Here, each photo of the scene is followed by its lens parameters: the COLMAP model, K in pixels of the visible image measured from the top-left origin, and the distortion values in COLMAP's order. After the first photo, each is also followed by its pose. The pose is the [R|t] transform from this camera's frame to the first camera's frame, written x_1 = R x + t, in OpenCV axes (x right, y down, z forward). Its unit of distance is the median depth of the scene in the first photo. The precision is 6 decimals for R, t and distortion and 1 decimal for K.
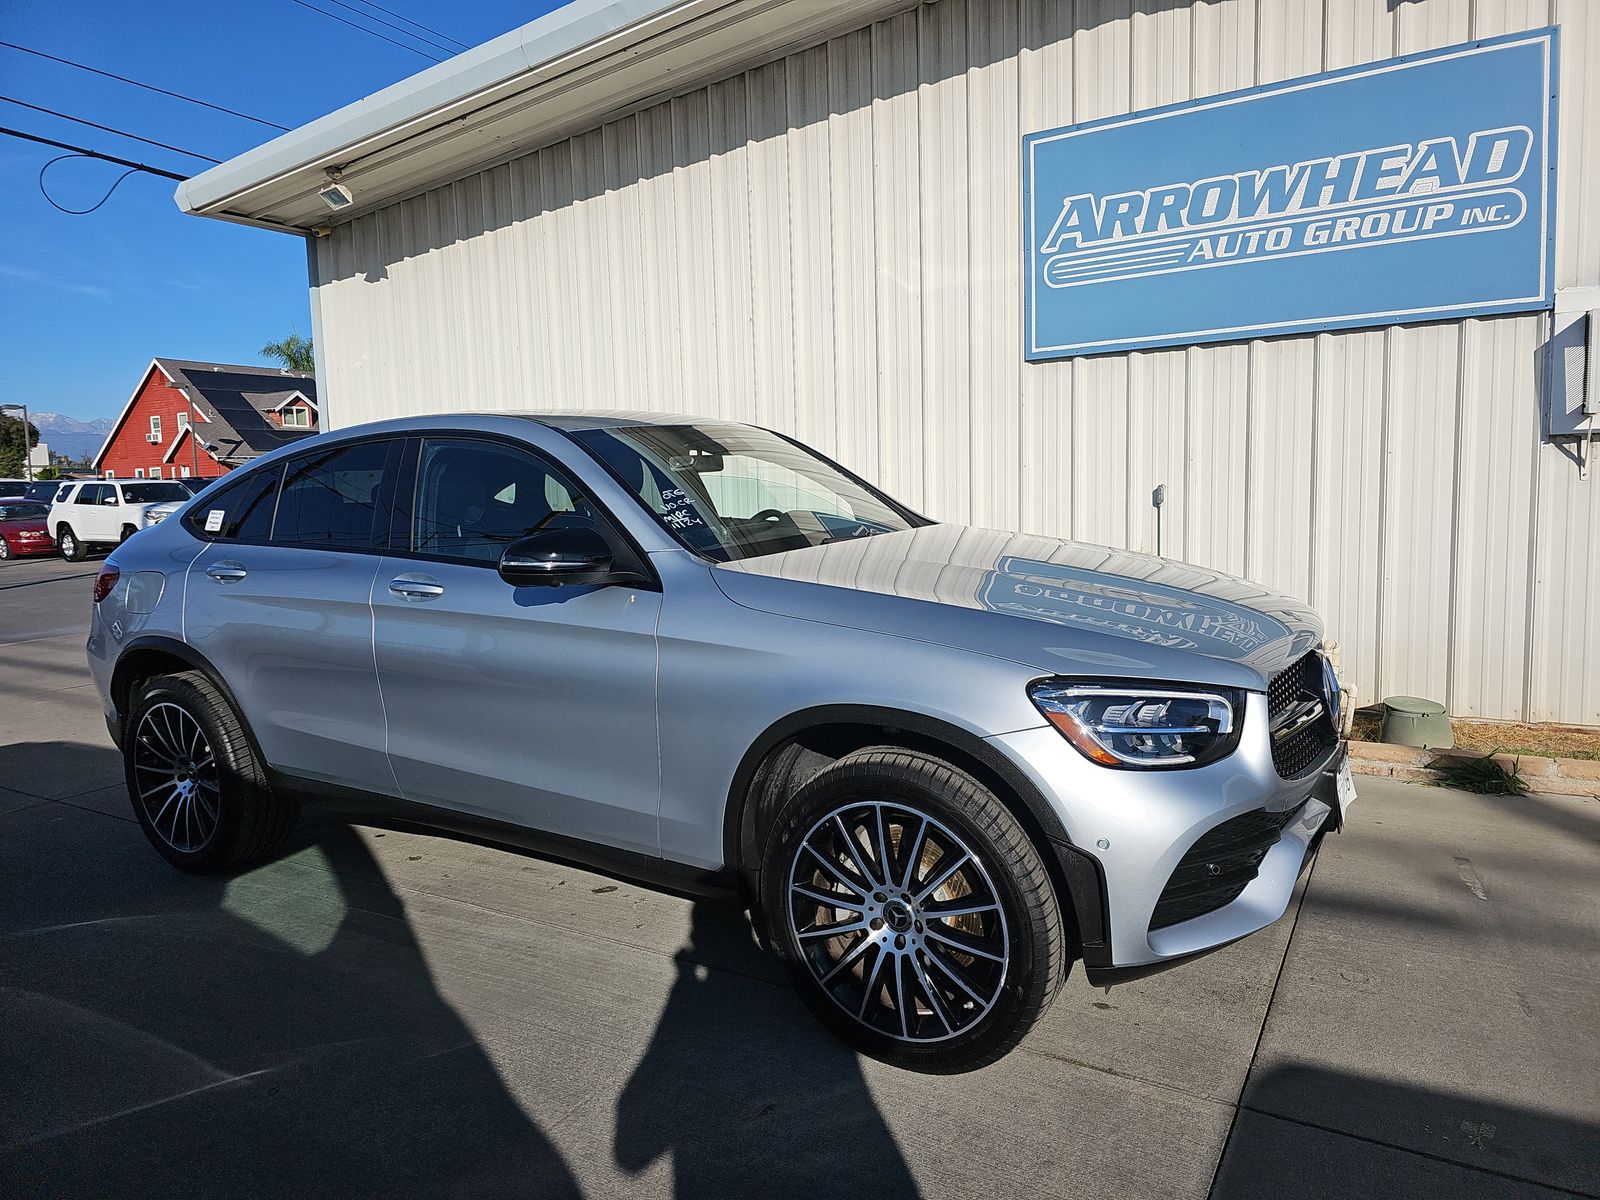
lens RADIAL K [[1043.3, 0, 814.1], [0, 1043.3, 593.9], [0, 0, 1]] dist [0.011268, -0.023827]
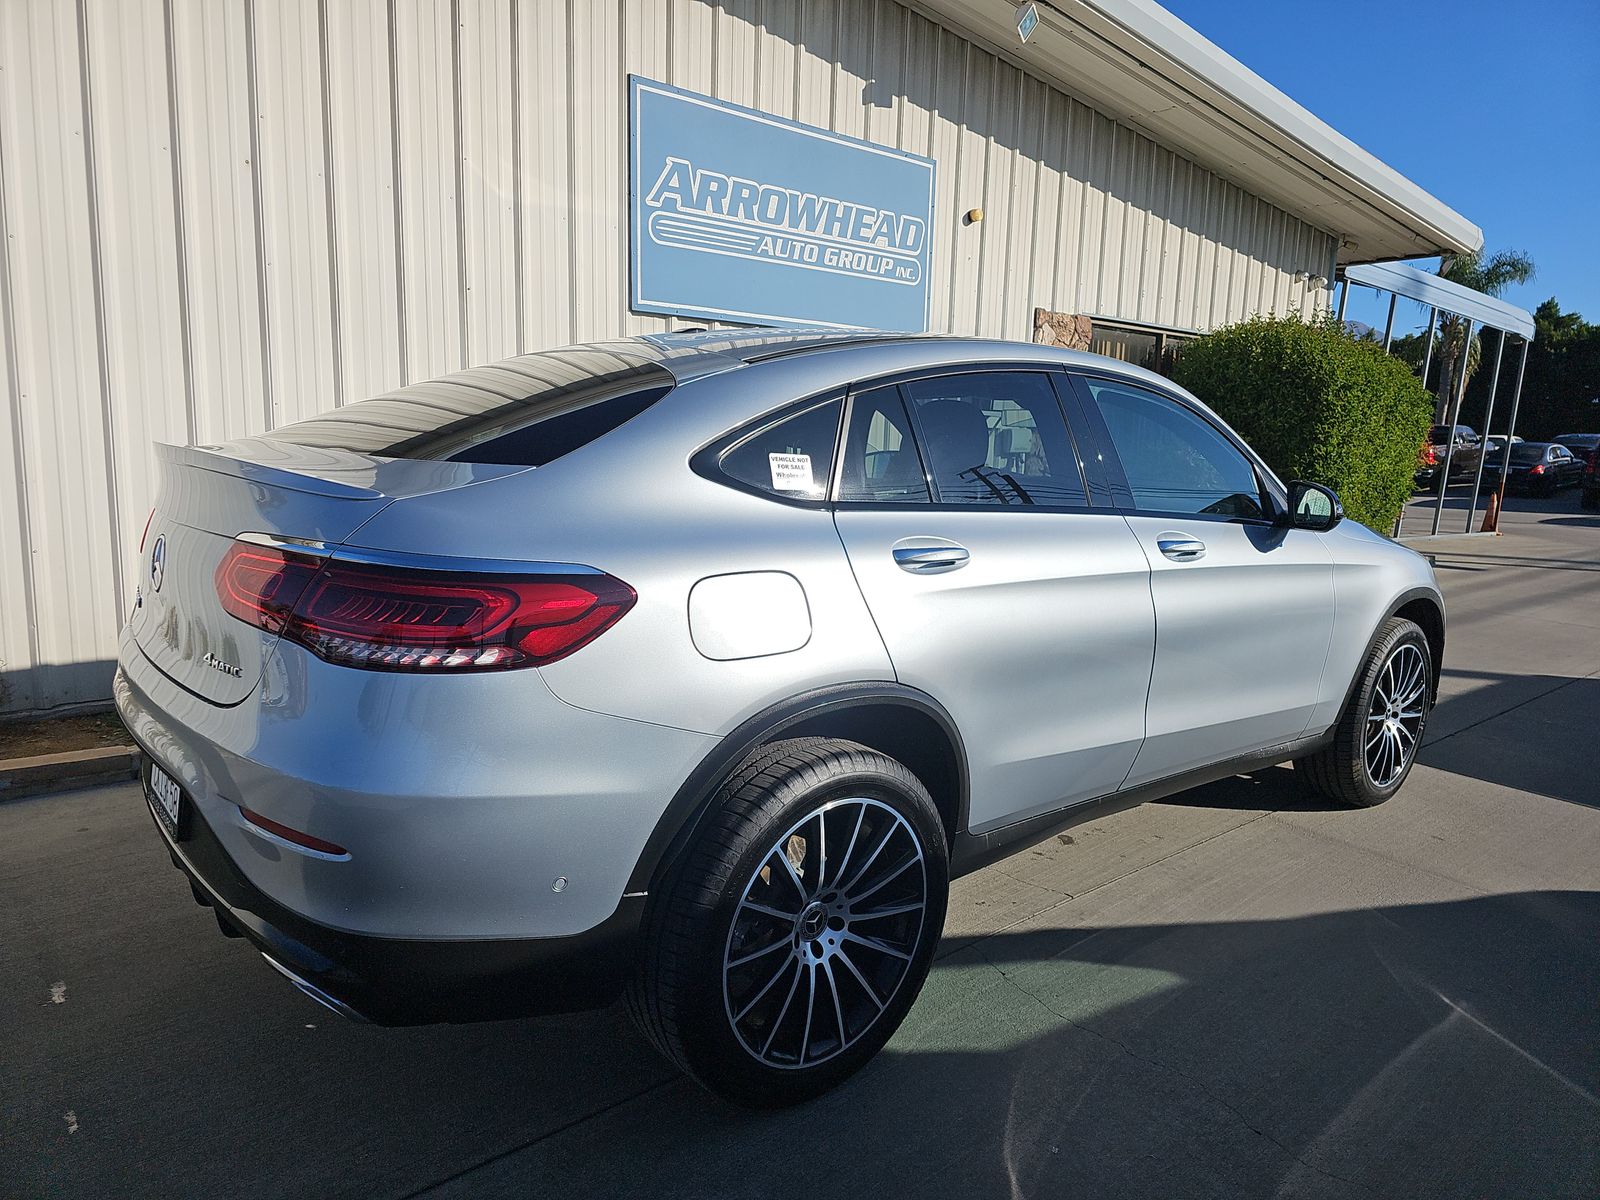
lens RADIAL K [[1043.3, 0, 807.3], [0, 1043.3, 612.0], [0, 0, 1]] dist [0.011268, -0.023827]
pose [[0.329513, -0.109154, 0.937820, -0.753321], [0.051928, 0.993886, 0.097434, -0.029440], [-0.942722, 0.016593, 0.333166, 0.560071]]
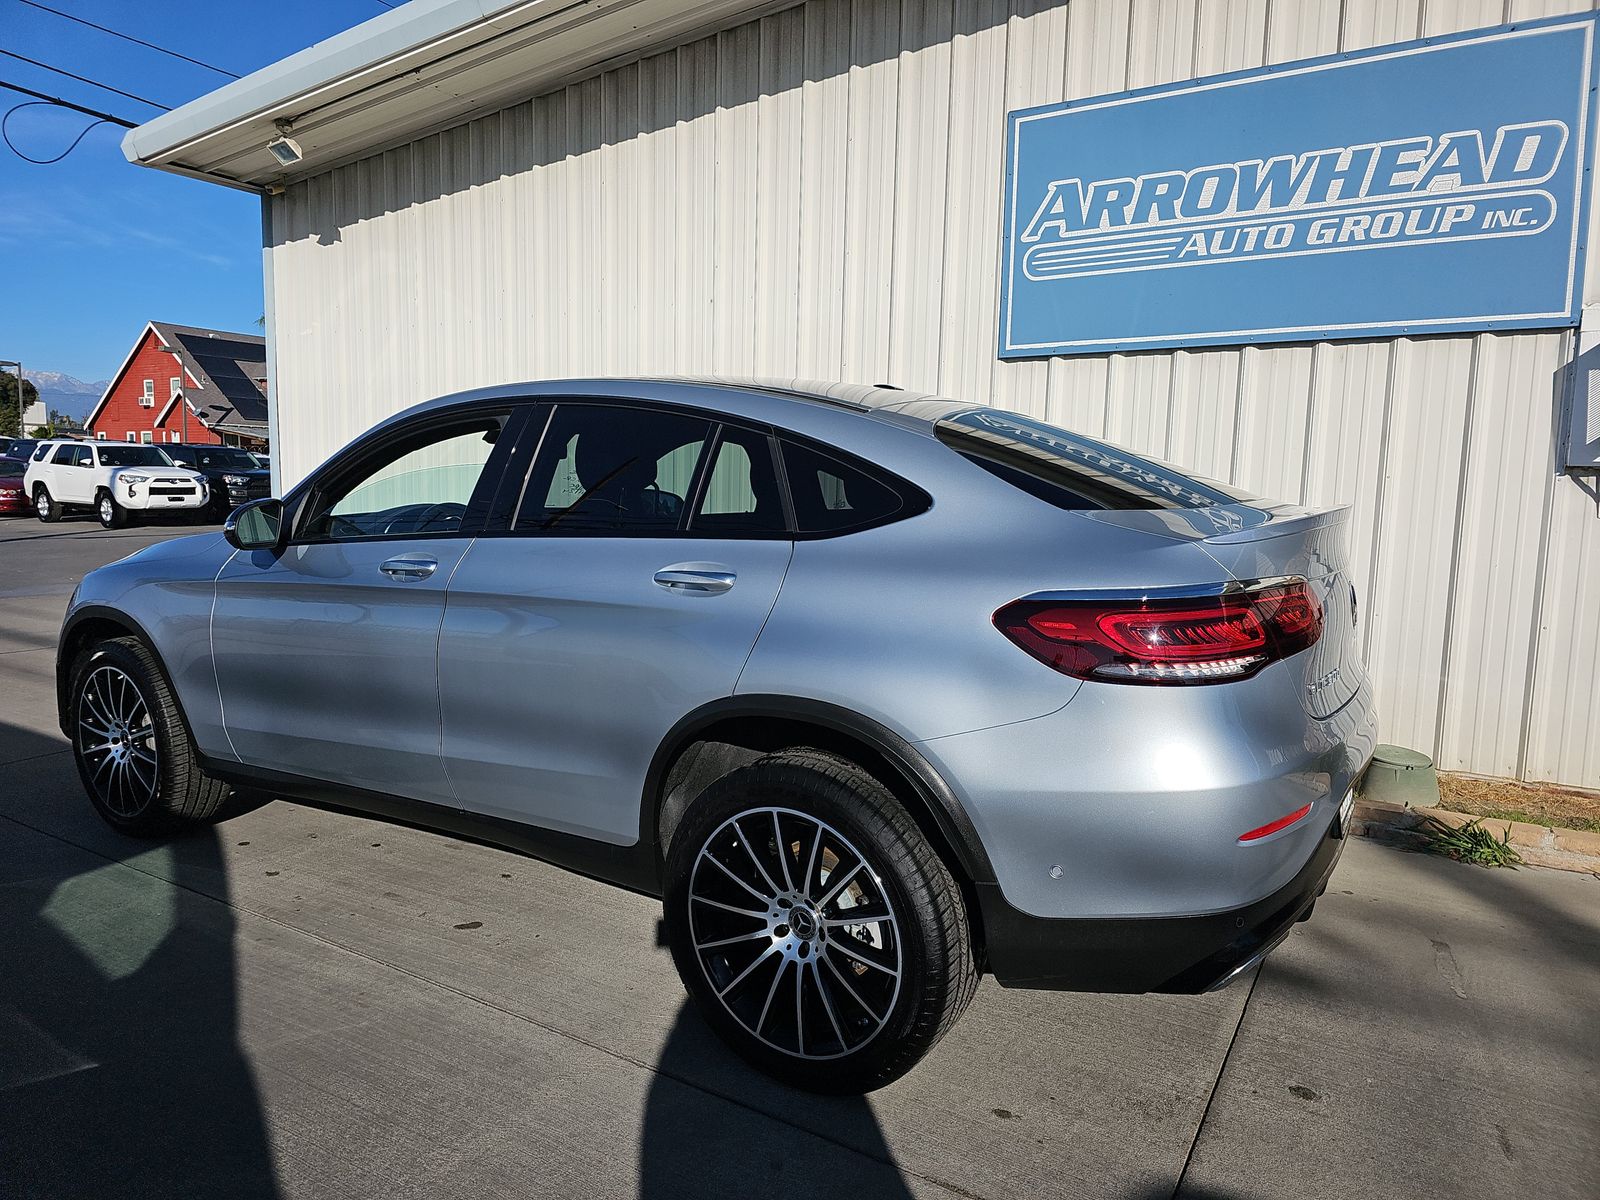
lens RADIAL K [[1043.3, 0, 793.9], [0, 1043.3, 607.3], [0, 0, 1]] dist [0.011268, -0.023827]
pose [[0.998649, 0.051004, -0.009950, 0.045307], [-0.050839, 0.998575, 0.016239, -0.009685], [0.010764, -0.015711, 0.999819, 0.076566]]
